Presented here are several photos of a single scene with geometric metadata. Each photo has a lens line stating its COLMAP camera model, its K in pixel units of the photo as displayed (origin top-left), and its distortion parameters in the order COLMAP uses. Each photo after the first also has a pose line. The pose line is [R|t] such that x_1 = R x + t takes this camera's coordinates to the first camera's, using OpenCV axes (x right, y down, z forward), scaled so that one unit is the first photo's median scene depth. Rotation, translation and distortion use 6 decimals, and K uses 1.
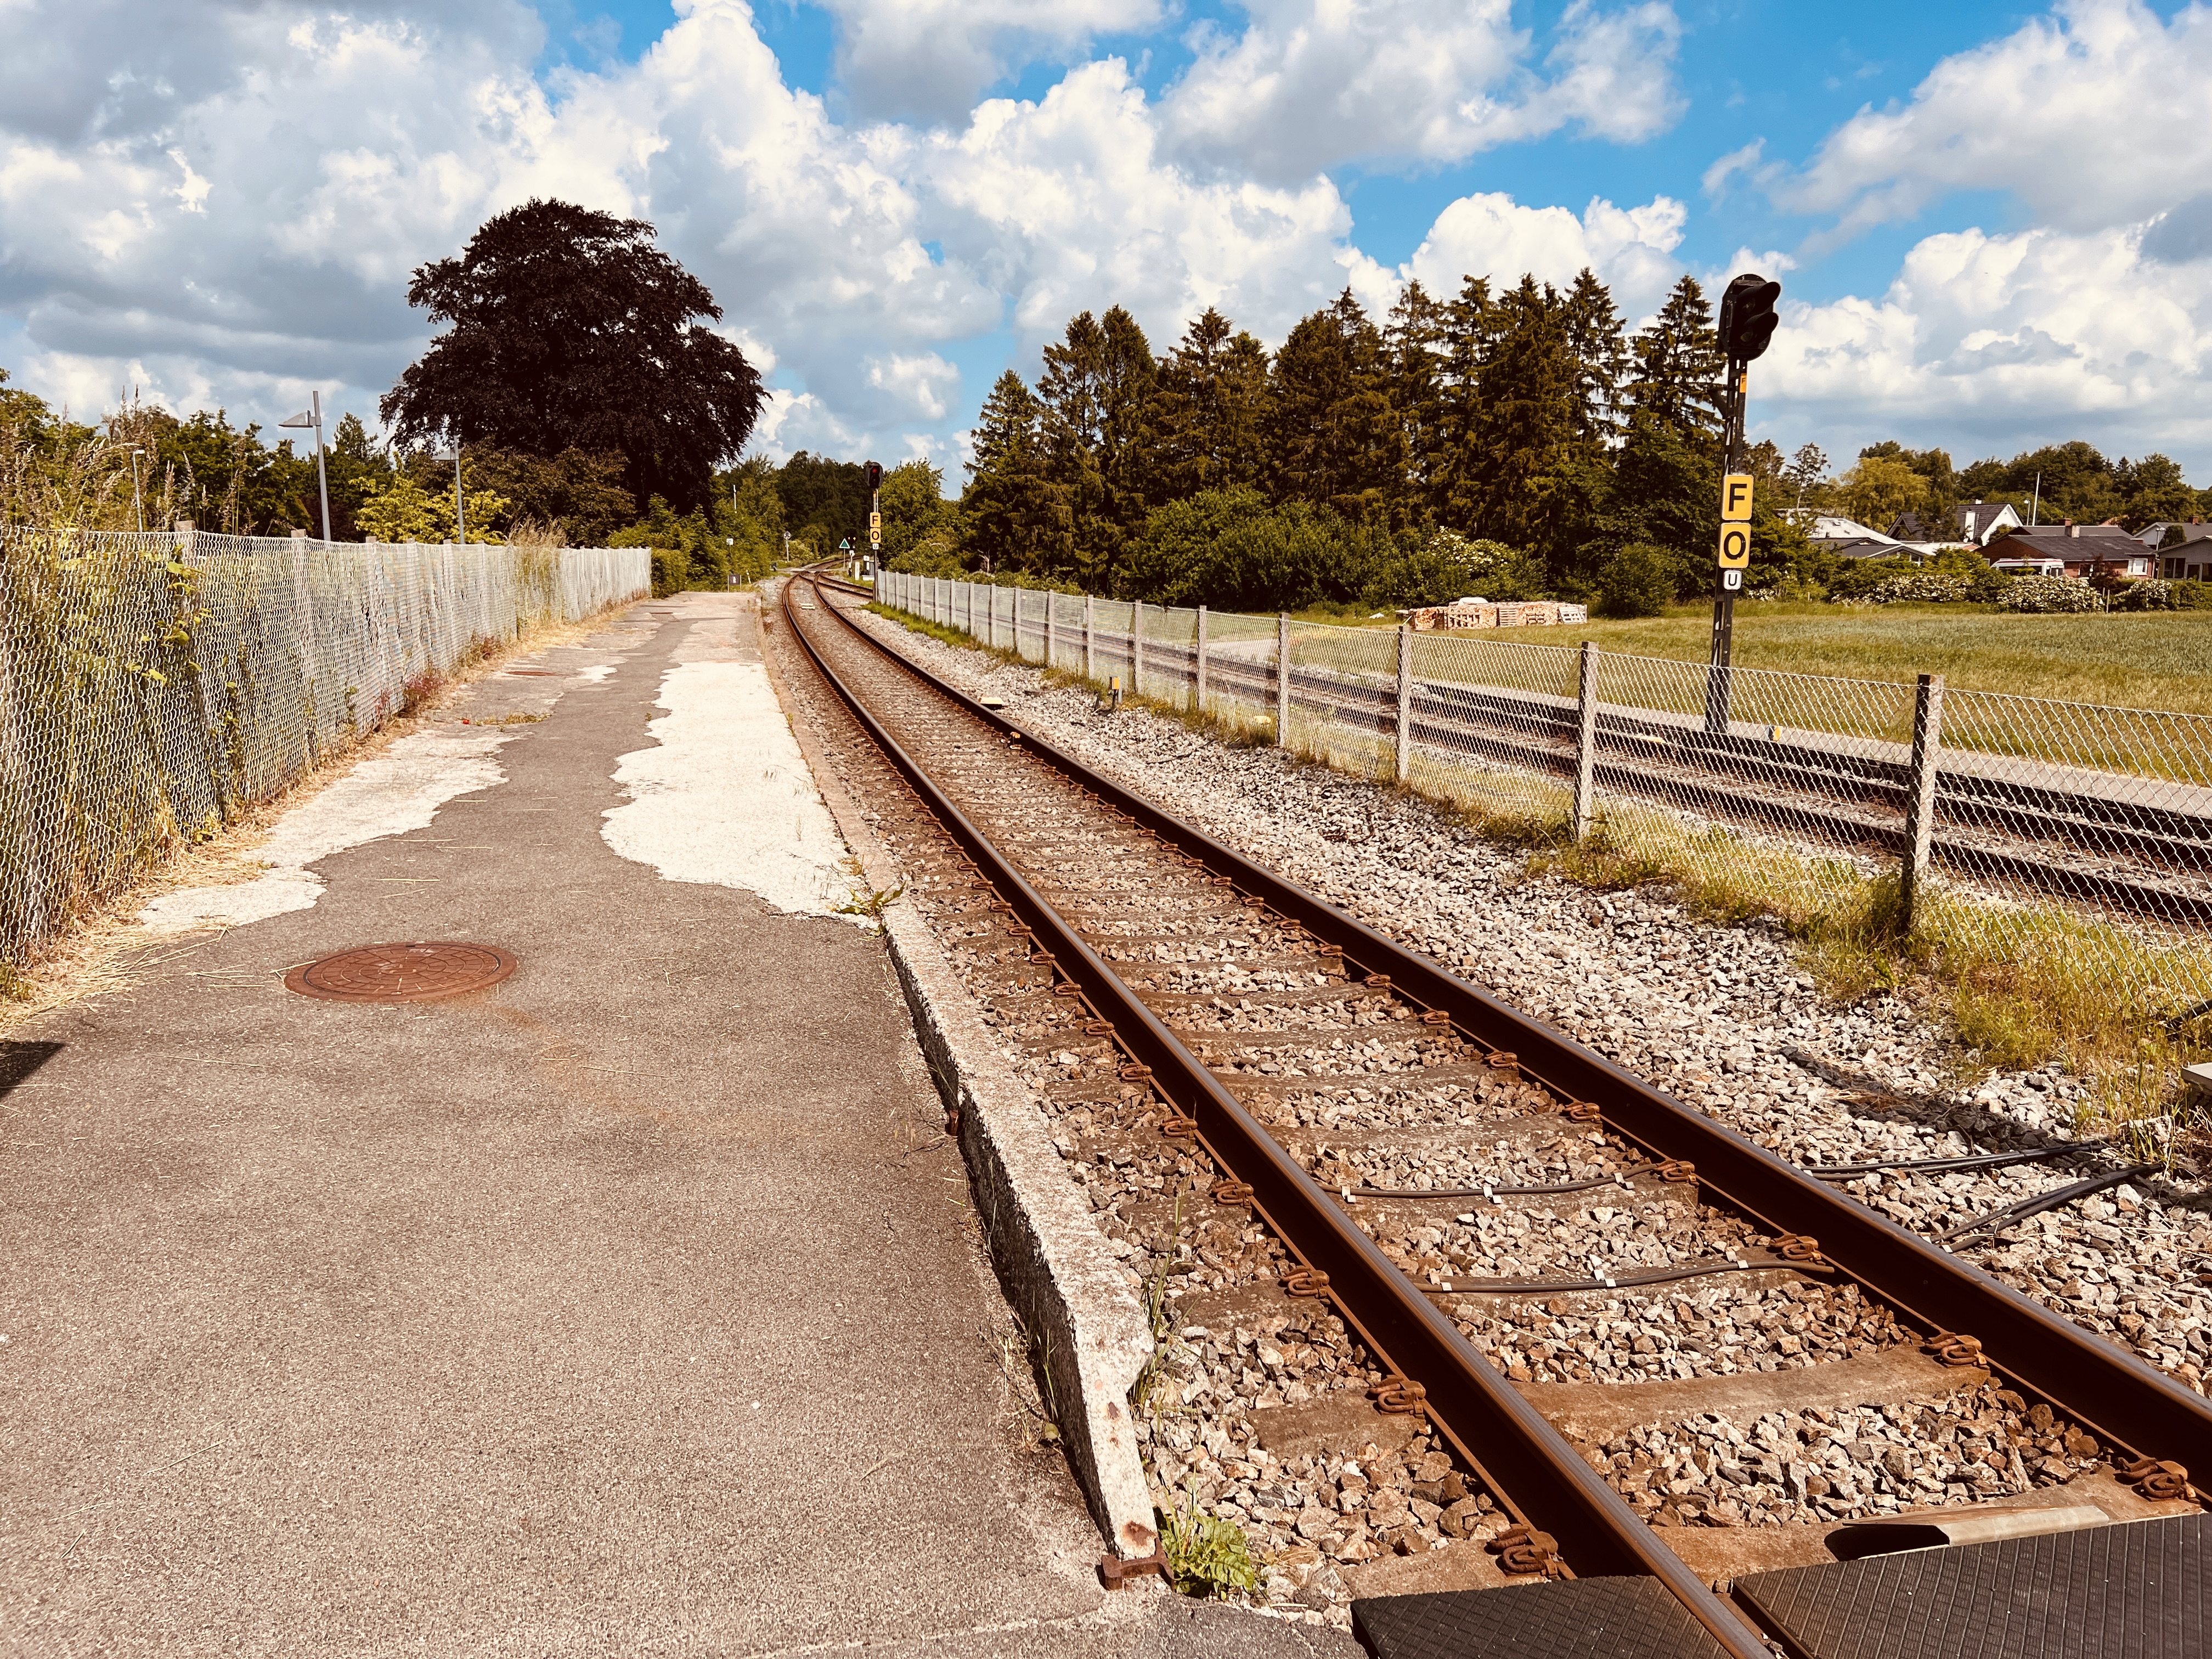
lens RADIAL K [[1682.9, 0, 1071.5], [0, 1682.9, 836.5], [0, 0, 1]] dist [0.081034, -0.107827]
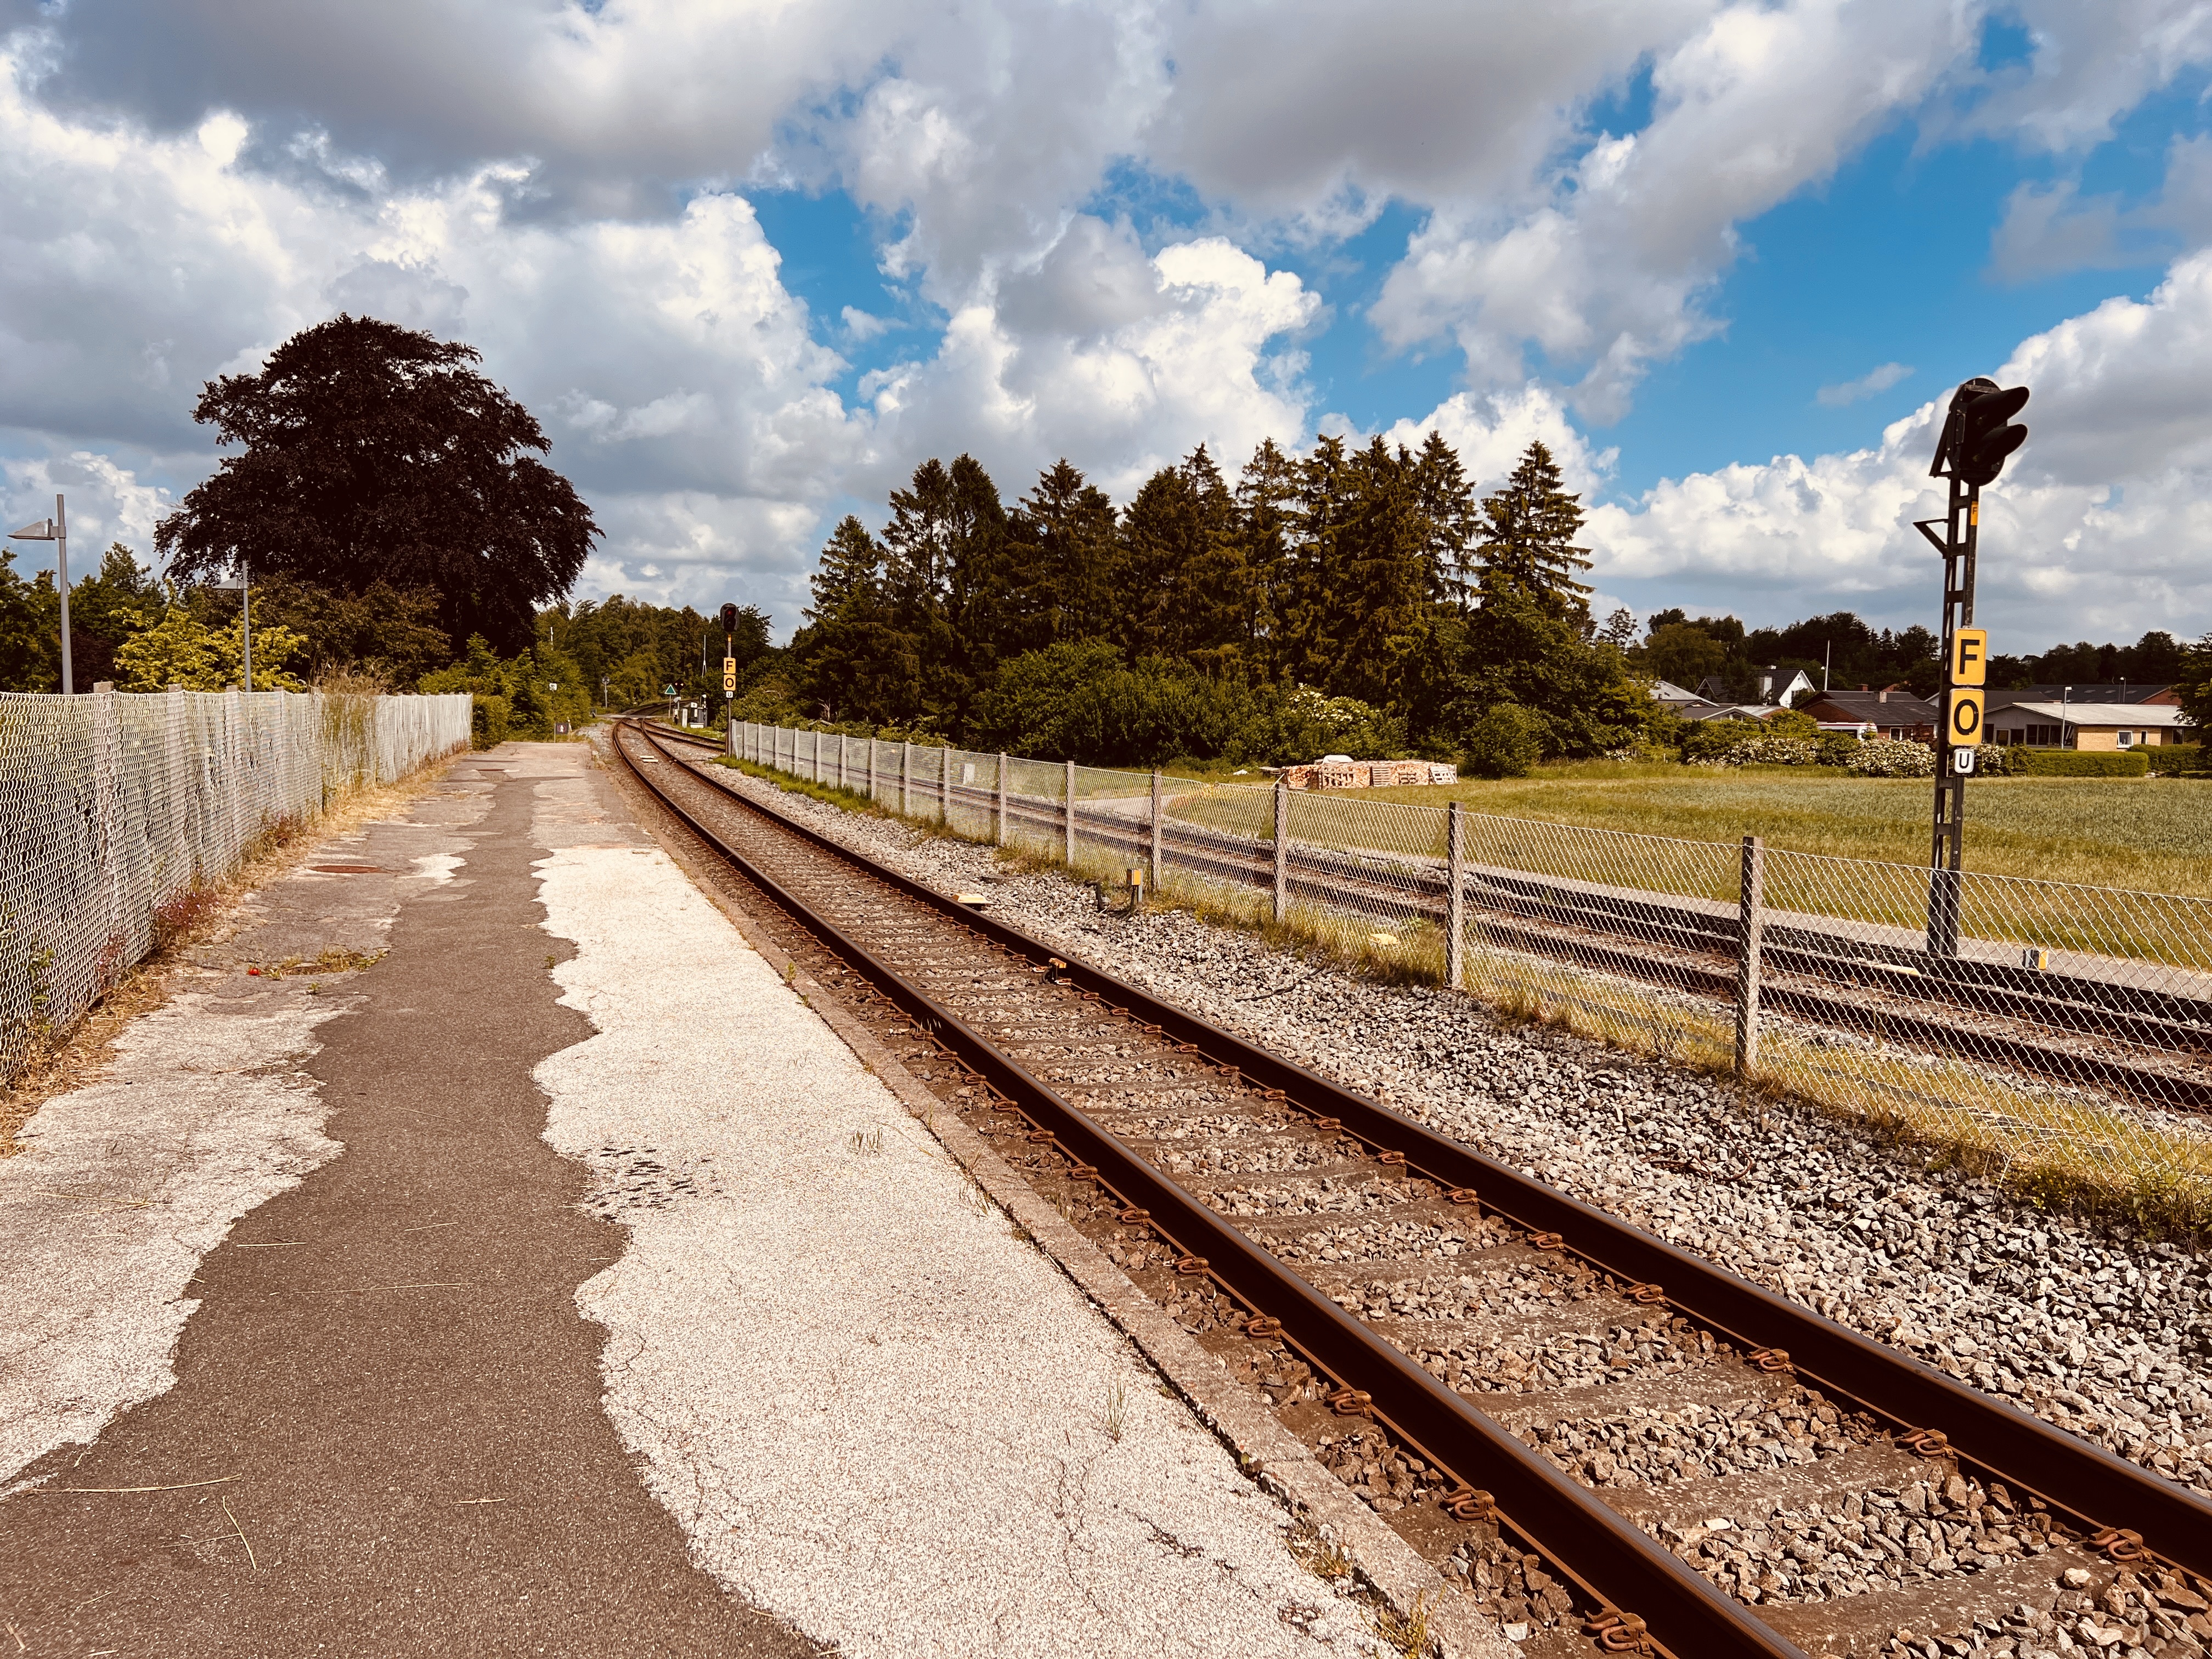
lens RADIAL K [[1691.6, 0, 1089.9], [0, 1691.6, 828.8], [0, 0, 1]] dist [0.101041, -0.140795]
pose [[0.993096, 0.004346, 0.117224, -0.019388], [0.006500, 0.995739, -0.091983, -0.009485], [-0.117124, 0.092110, 0.988837, 0.051451]]
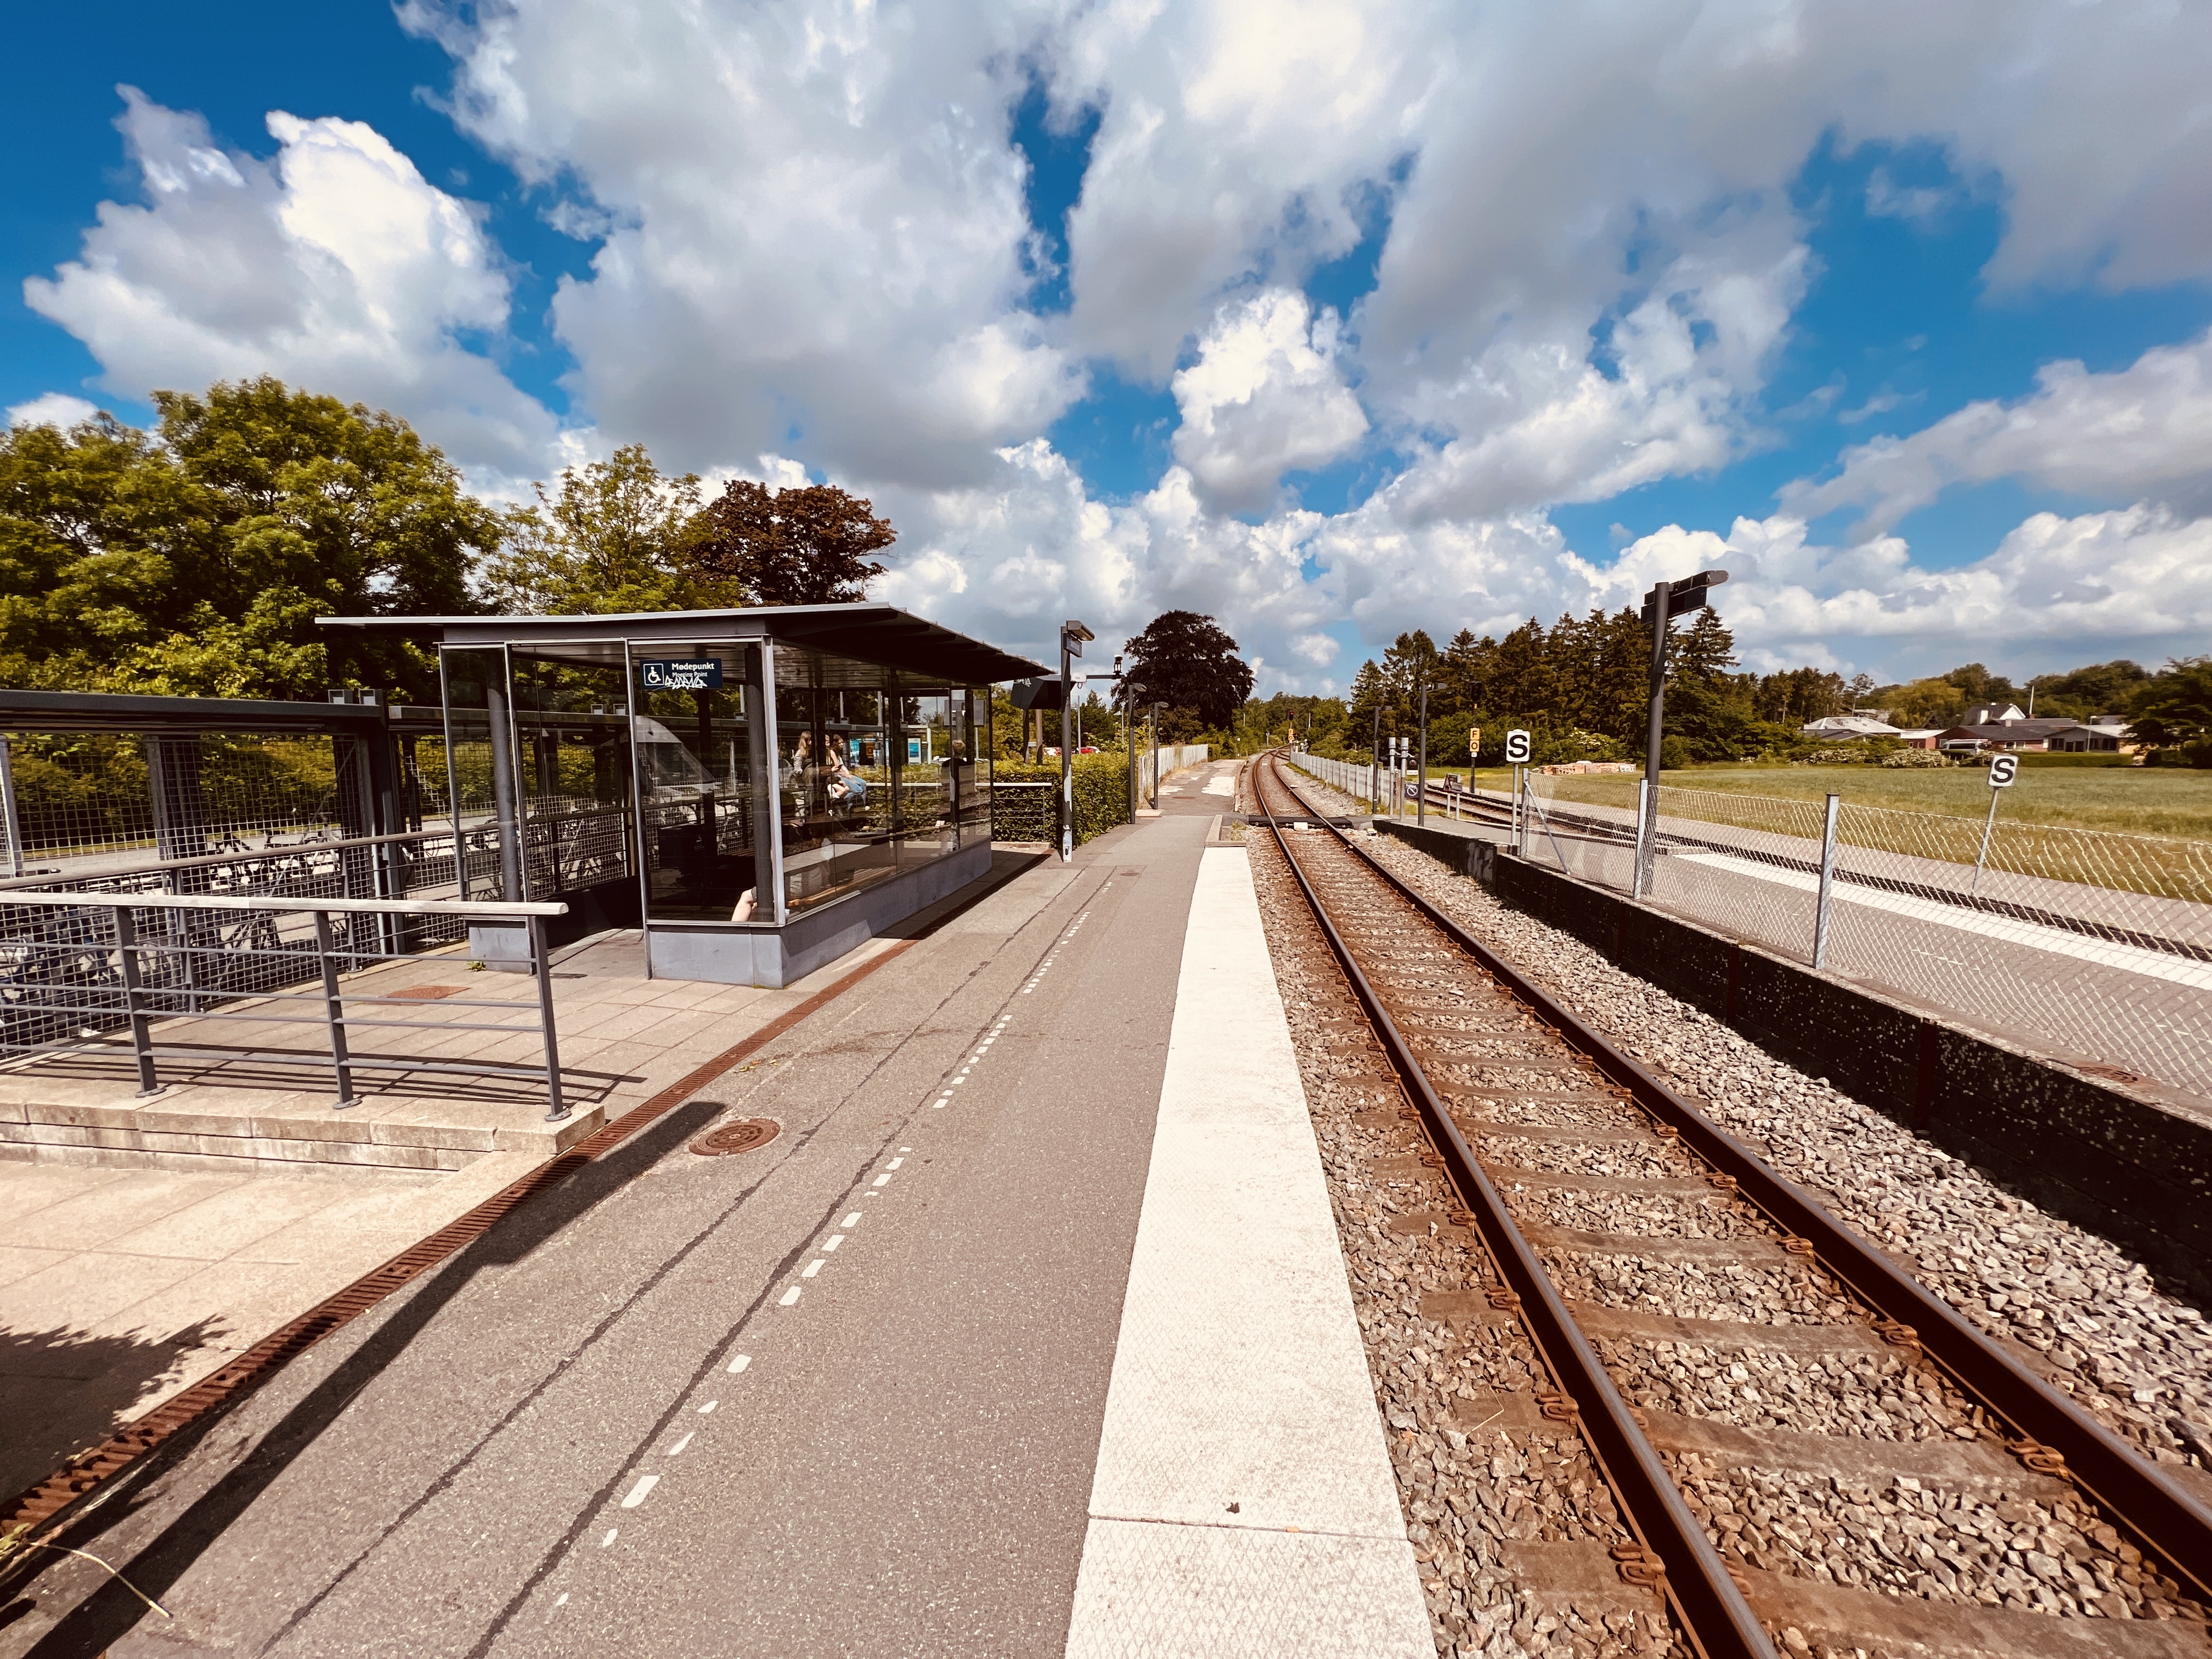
lens RADIAL K [[896.8, 0, 1114.8], [0, 896.8, 837.8], [0, 0, 1]] dist [-0.001065, -0.000034]
pose [[0.942284, 0.024516, -0.333917, 0.058826], [-0.043573, 0.997813, -0.049699, 0.035955], [0.331968, 0.061380, 0.941291, -0.244431]]
